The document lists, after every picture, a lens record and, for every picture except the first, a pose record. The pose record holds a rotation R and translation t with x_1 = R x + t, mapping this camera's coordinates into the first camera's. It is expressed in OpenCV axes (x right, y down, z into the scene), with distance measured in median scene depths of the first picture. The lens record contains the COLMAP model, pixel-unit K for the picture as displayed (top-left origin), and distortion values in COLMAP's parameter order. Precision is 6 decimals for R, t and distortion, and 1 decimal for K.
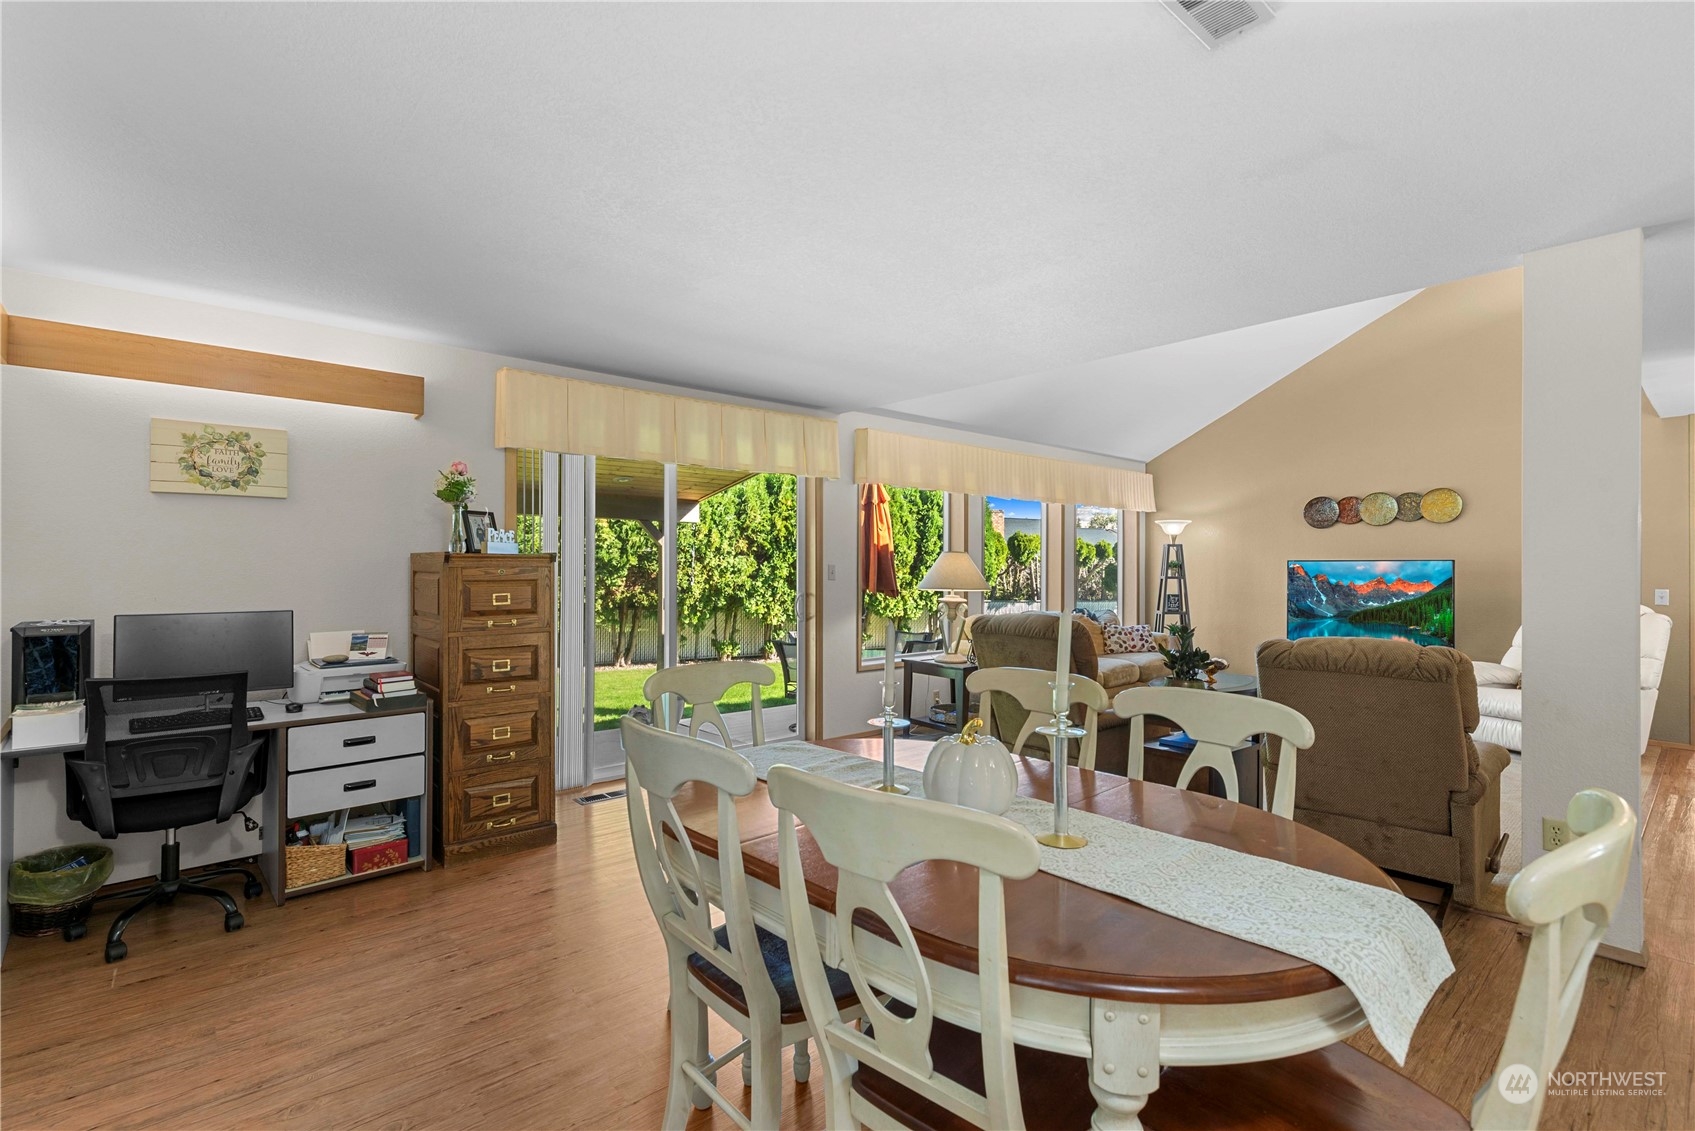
lens RADIAL K [[790.2, 0, 850.1], [0, 790.2, 569.3], [0, 0, 1]] dist [0.008017, -0.000435]
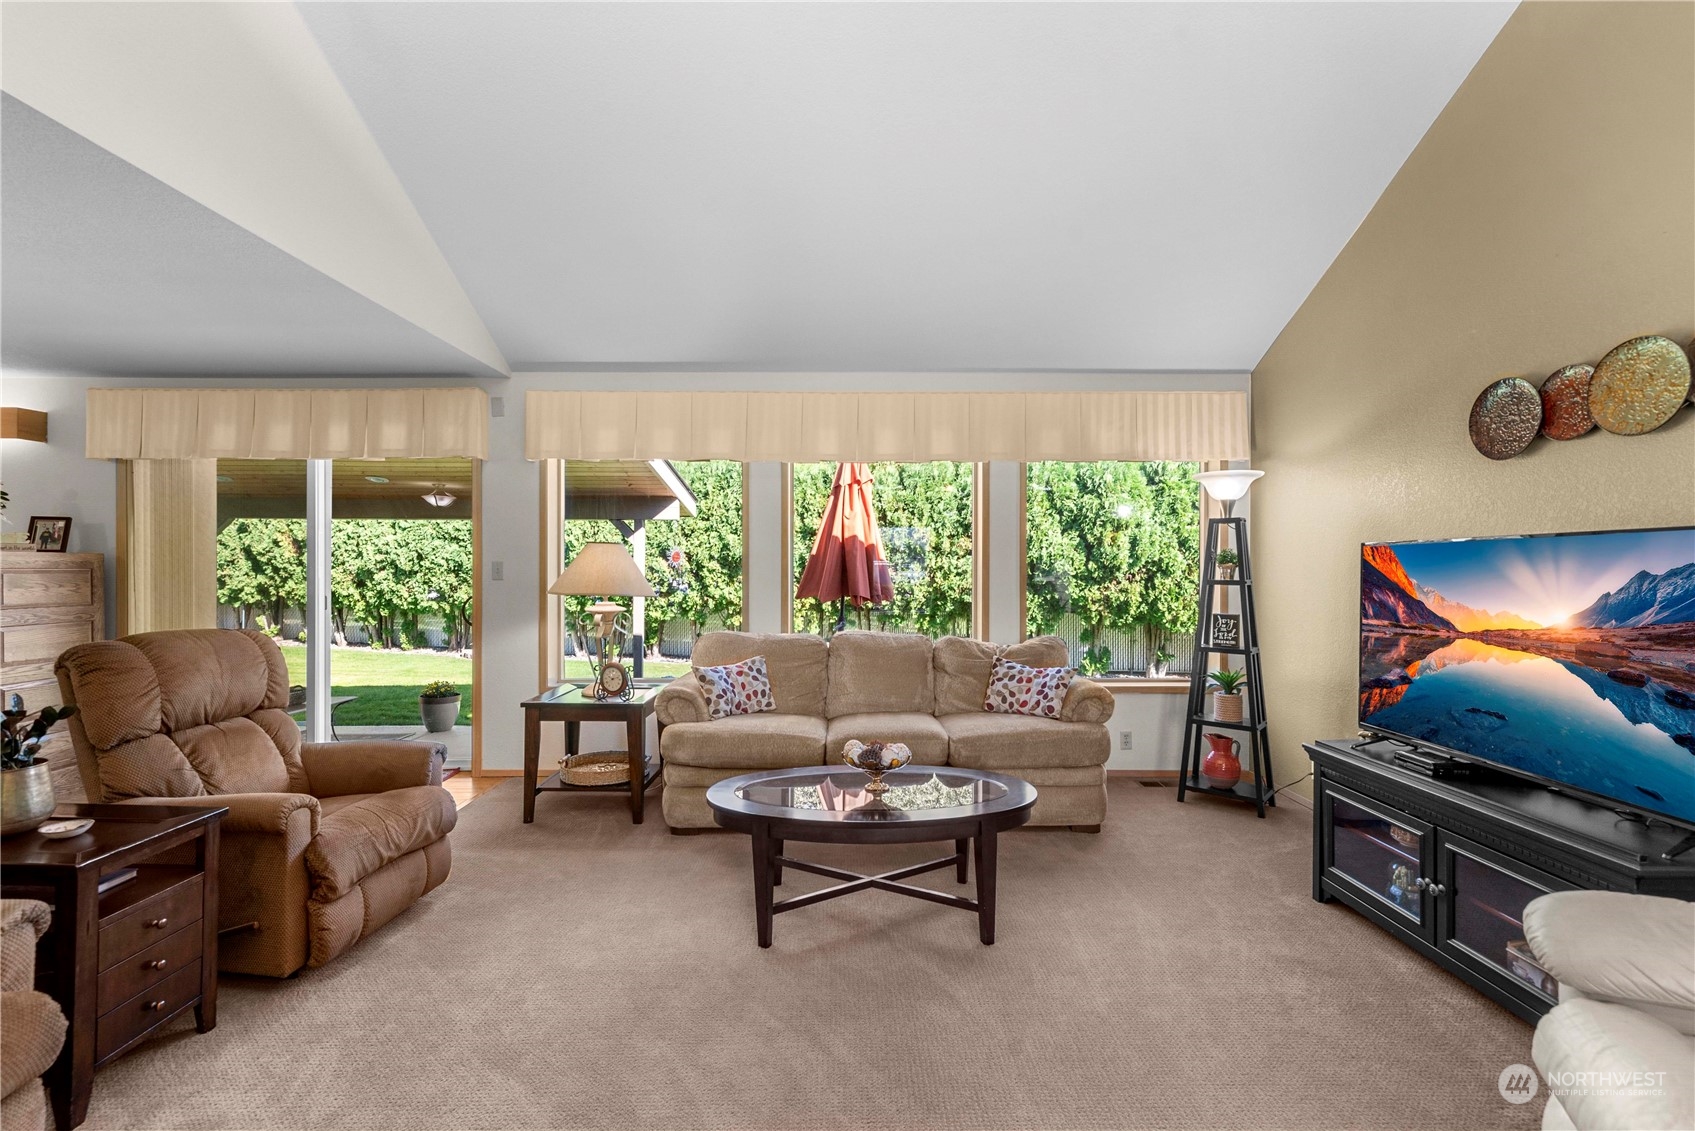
lens RADIAL K [[742.2, 0, 846.3], [0, 742.2, 567.3], [0, 0, 1]] dist [-0.001122, -0.000051]
pose [[0.746717, -0.004542, -0.665126, 0.337257], [-0.000492, 0.999973, -0.007382, 0.002430], [0.665142, 0.005839, 0.746694, 0.291948]]
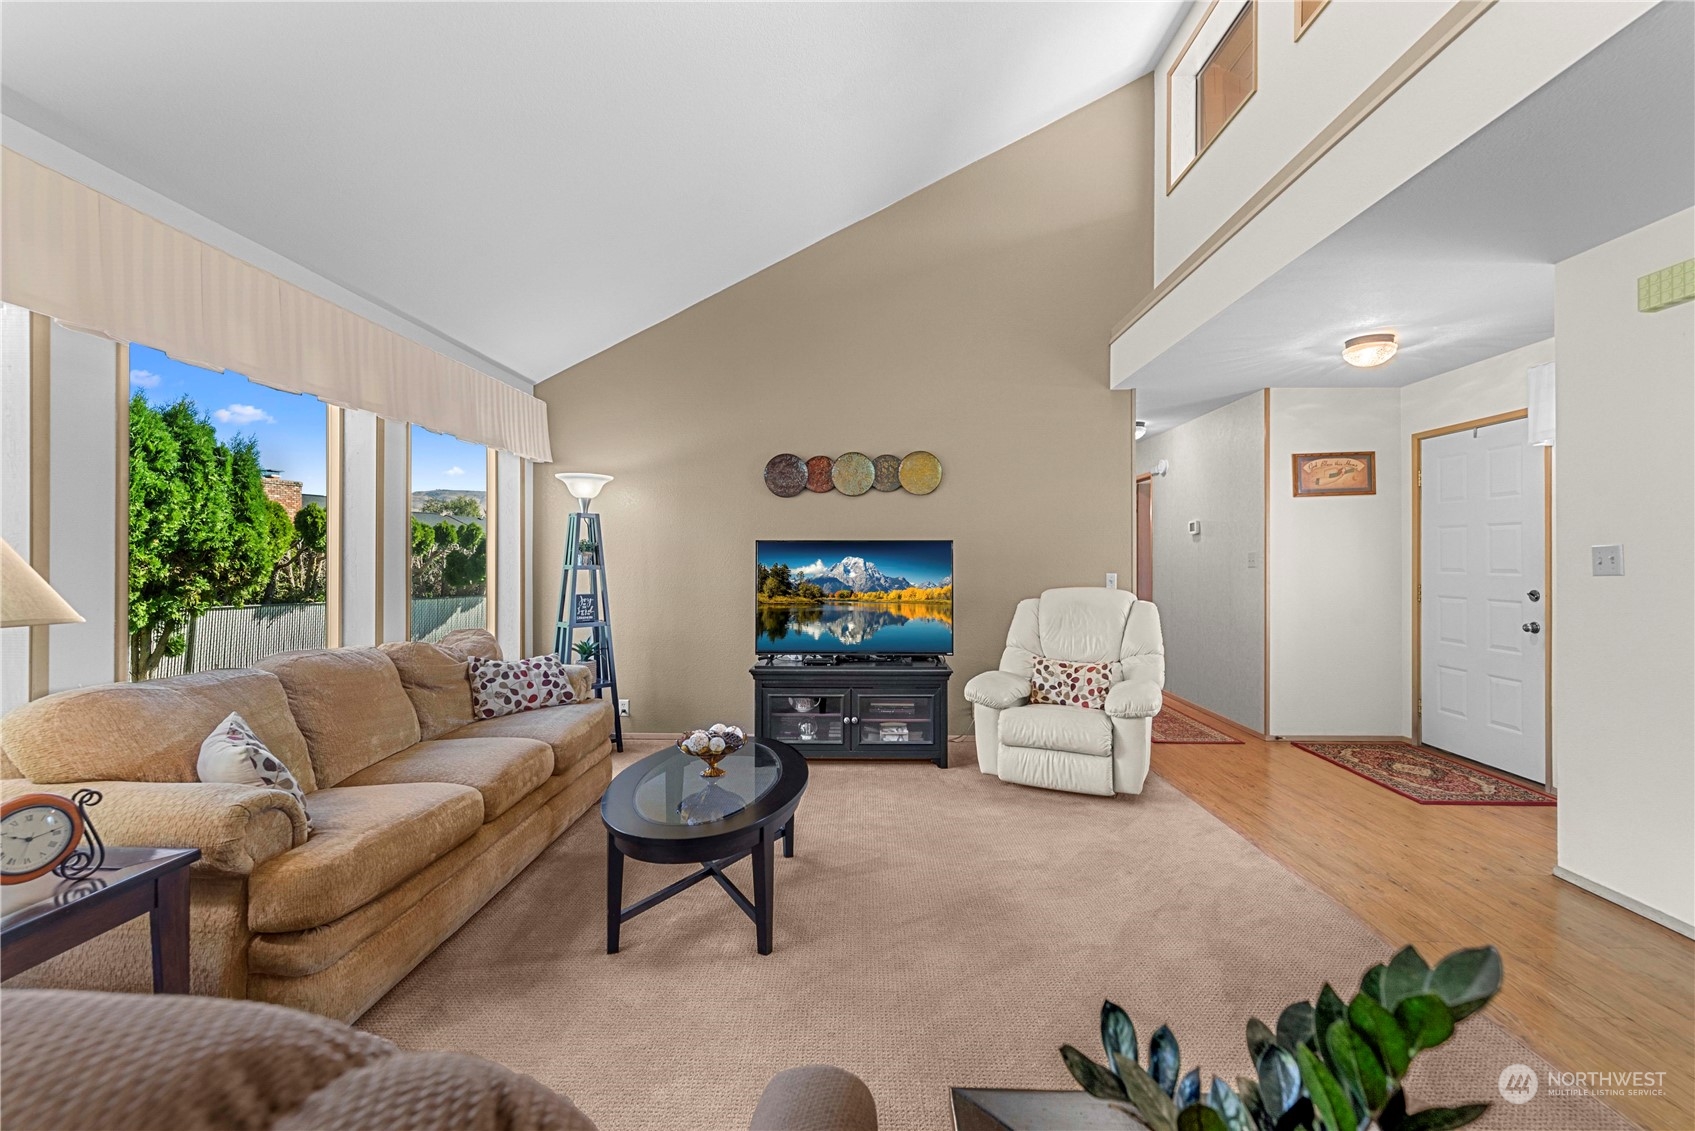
lens RADIAL K [[742.2, 0, 834.8], [0, 742.2, 557.9], [0, 0, 1]] dist [-0.001122, -0.000051]
pose [[0.689405, -0.002930, 0.724370, 0.077329], [0.004047, 0.999992, 0.000194, 0.002125], [-0.724365, 0.002798, 0.689411, 0.285362]]
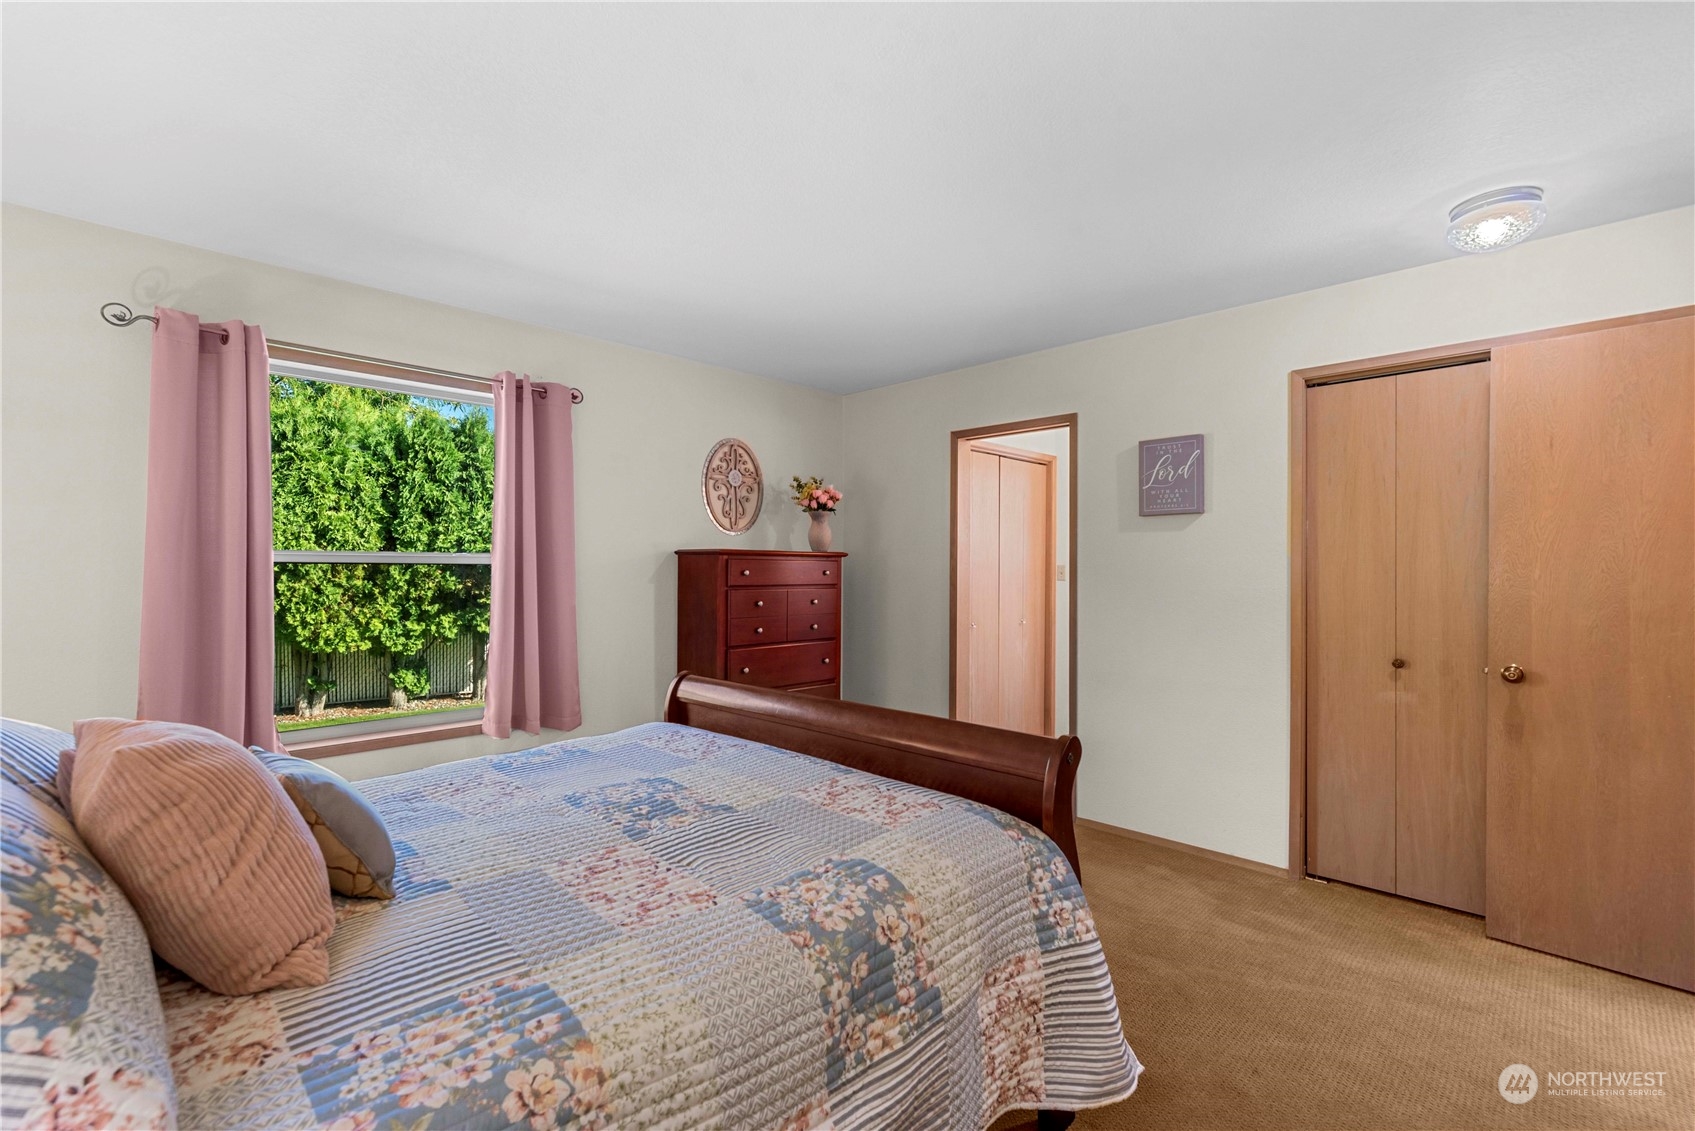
lens RADIAL K [[742.2, 0, 841.5], [0, 742.2, 560.6], [0, 0, 1]] dist [-0.001122, -0.000051]
pose [[0.998570, 0.002617, 0.053392, 0.472212], [-0.002393, 0.999988, -0.004259, -0.007156], [-0.053403, 0.004125, 0.998565, 0.519893]]
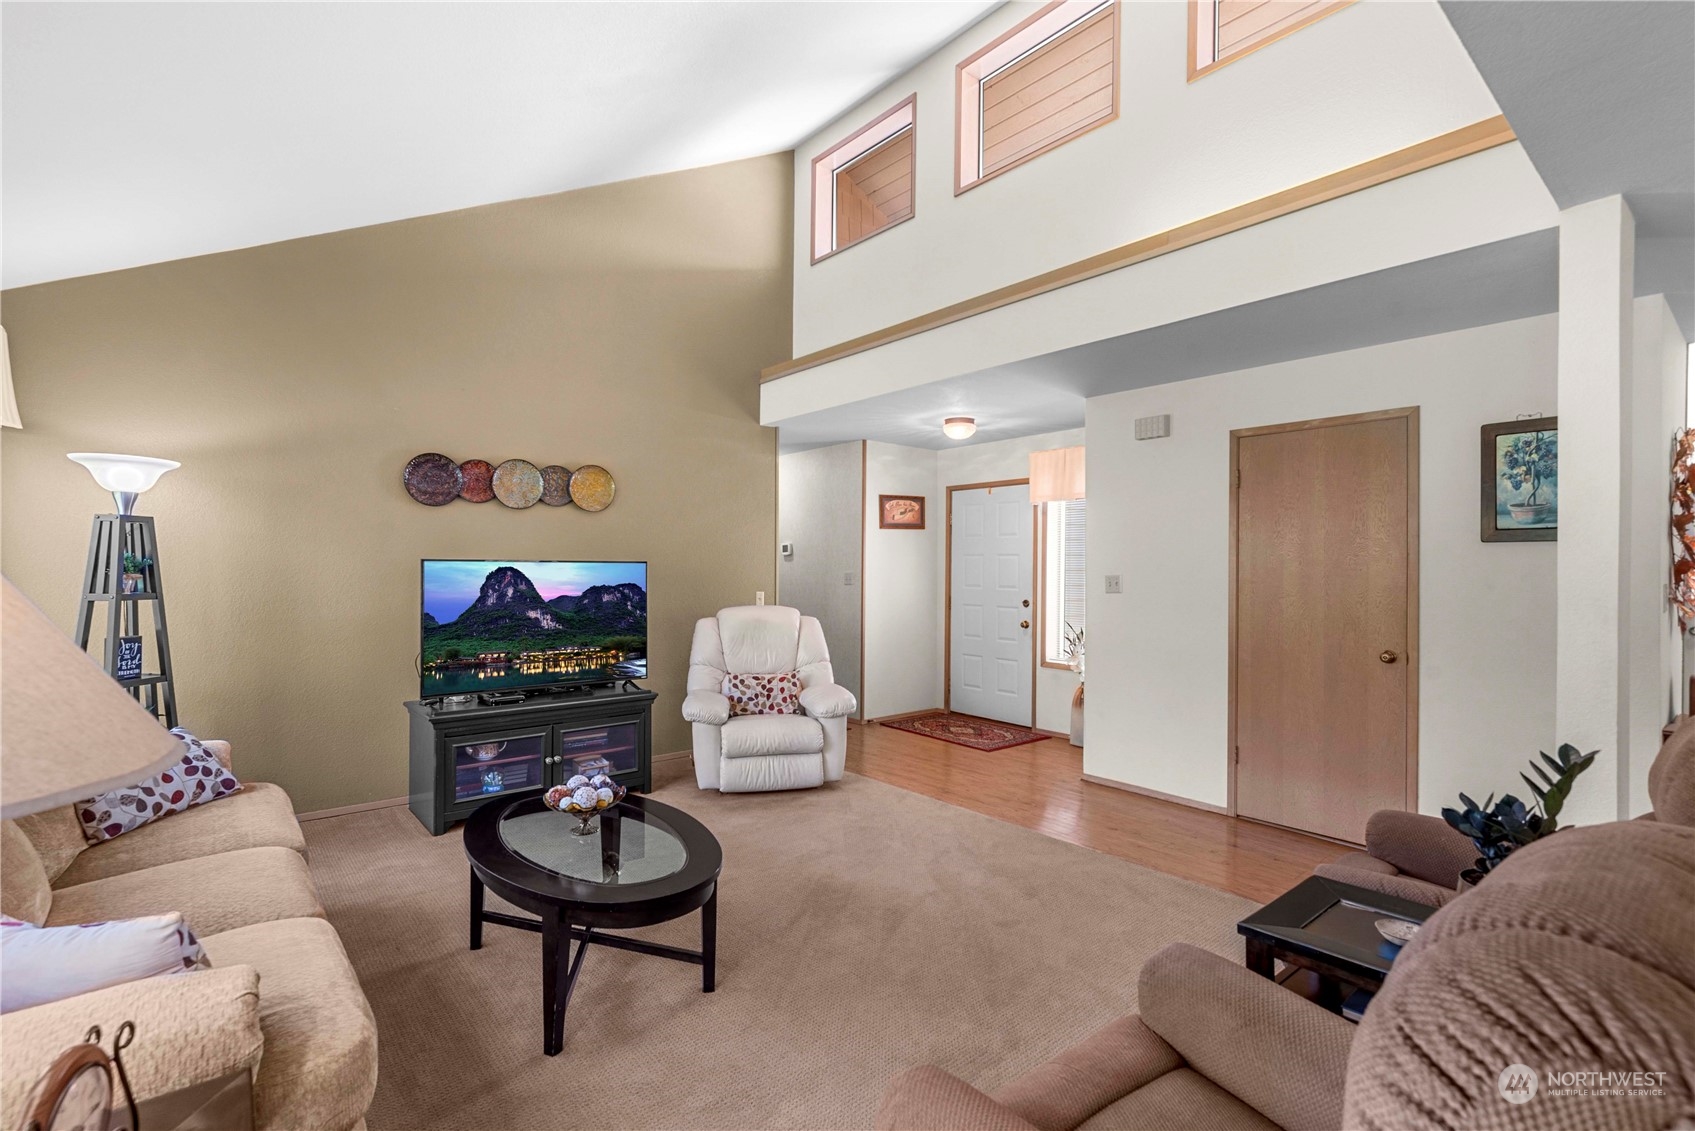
lens RADIAL K [[790.2, 0, 851.4], [0, 790.2, 563.4], [0, 0, 1]] dist [0.008017, -0.000435]
pose [[0.028015, 0.000509, 0.999607, 0.005476], [-0.003758, 0.999993, -0.000404, -0.005171], [-0.999600, -0.003745, 0.028016, 0.380154]]
